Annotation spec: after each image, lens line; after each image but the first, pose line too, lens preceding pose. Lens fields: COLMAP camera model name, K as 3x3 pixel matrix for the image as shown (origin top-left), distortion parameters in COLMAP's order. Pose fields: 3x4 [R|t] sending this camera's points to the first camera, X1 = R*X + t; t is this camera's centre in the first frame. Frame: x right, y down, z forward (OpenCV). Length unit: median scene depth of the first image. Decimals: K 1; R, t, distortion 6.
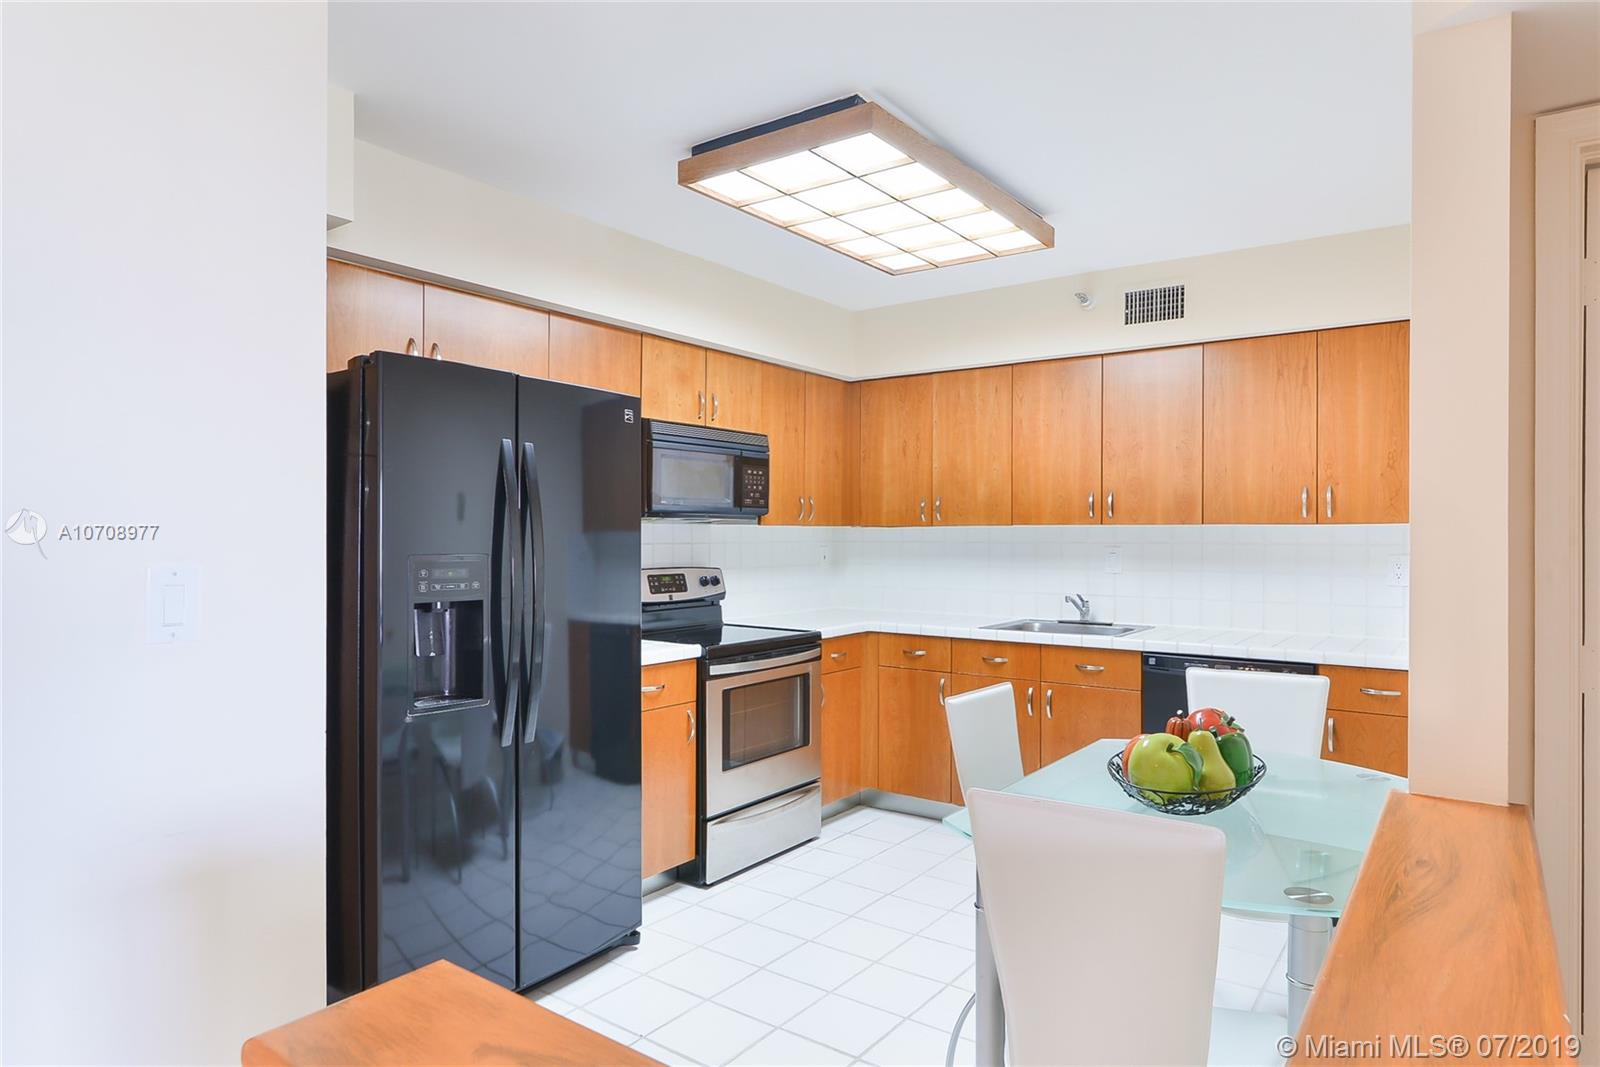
lens RADIAL K [[958.5, 0, 787.9], [0, 958.5, 534.1], [0, 0, 1]] dist [0.001885, -0.000083]
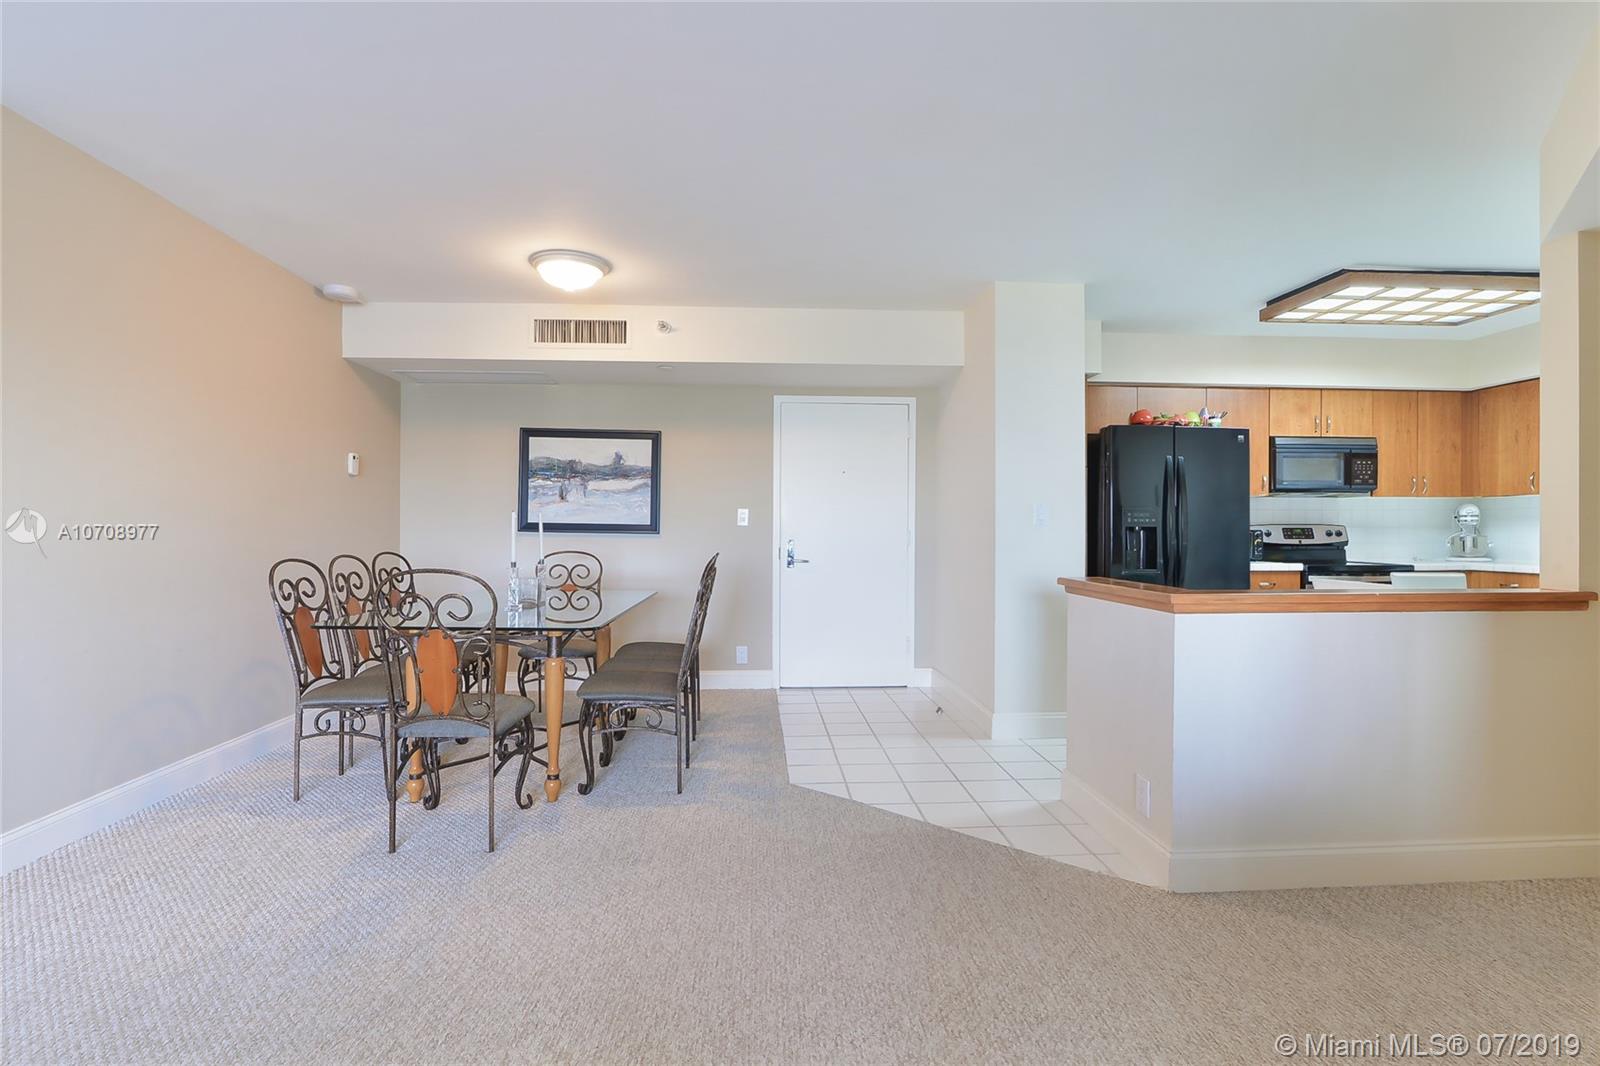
lens RADIAL K [[751.8, 0, 791.1], [0, 751.8, 540.2], [0, 0, 1]] dist [-0.020871, 0.001283]
pose [[0.642059, 0.006367, -0.766629, 0.306493], [0.001119, 0.999957, 0.009242, 0.051871], [0.766655, -0.006792, 0.642024, -0.511392]]
